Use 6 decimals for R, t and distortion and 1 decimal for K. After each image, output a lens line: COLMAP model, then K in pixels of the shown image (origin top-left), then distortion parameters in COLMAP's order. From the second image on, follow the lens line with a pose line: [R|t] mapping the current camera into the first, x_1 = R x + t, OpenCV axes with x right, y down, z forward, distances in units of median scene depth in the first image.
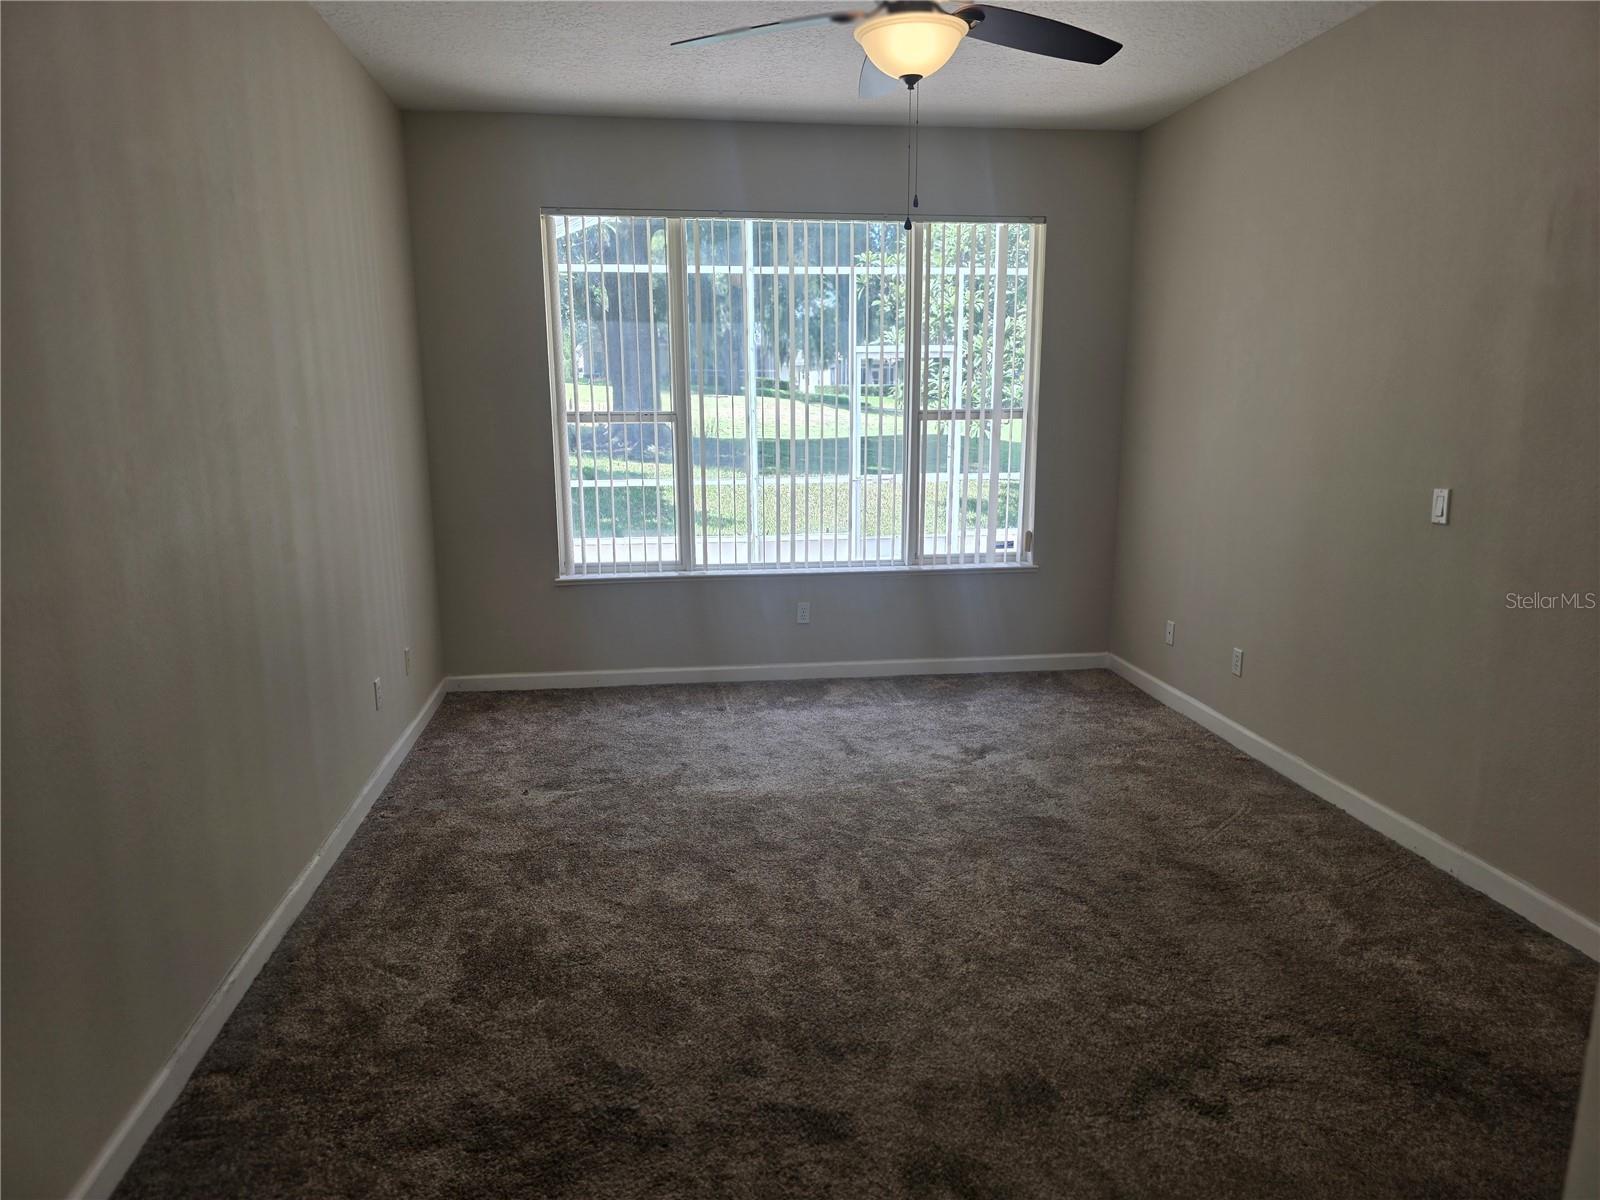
lens RADIAL K [[1078.9, 0, 795.0], [0, 1078.9, 599.4], [0, 0, 1]] dist [0.112428, -0.146735]
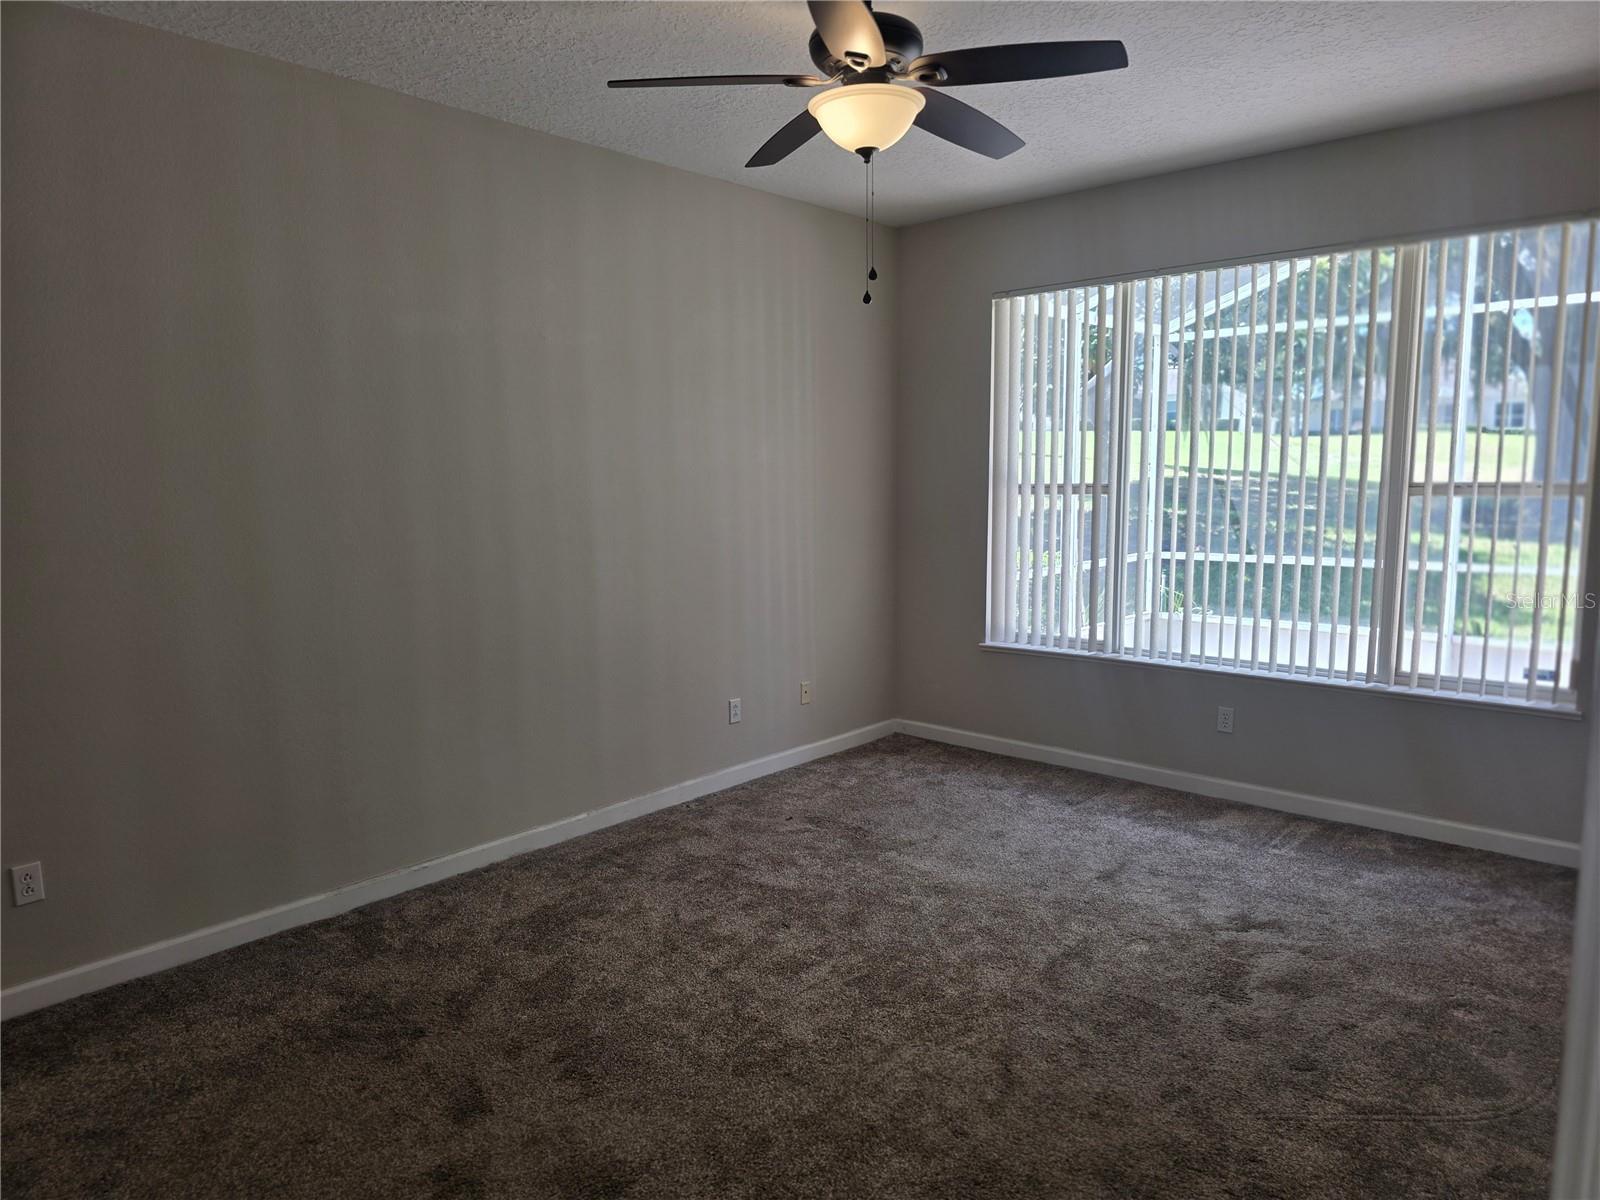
lens RADIAL K [[1078.9, 0, 795.0], [0, 1078.9, 599.4], [0, 0, 1]] dist [0.112428, -0.146735]
pose [[0.649377, 0.089473, -0.755185, 0.484610], [-0.134042, 0.990973, 0.002147, -0.042222], [0.748560, 0.099832, 0.655508, 0.205793]]
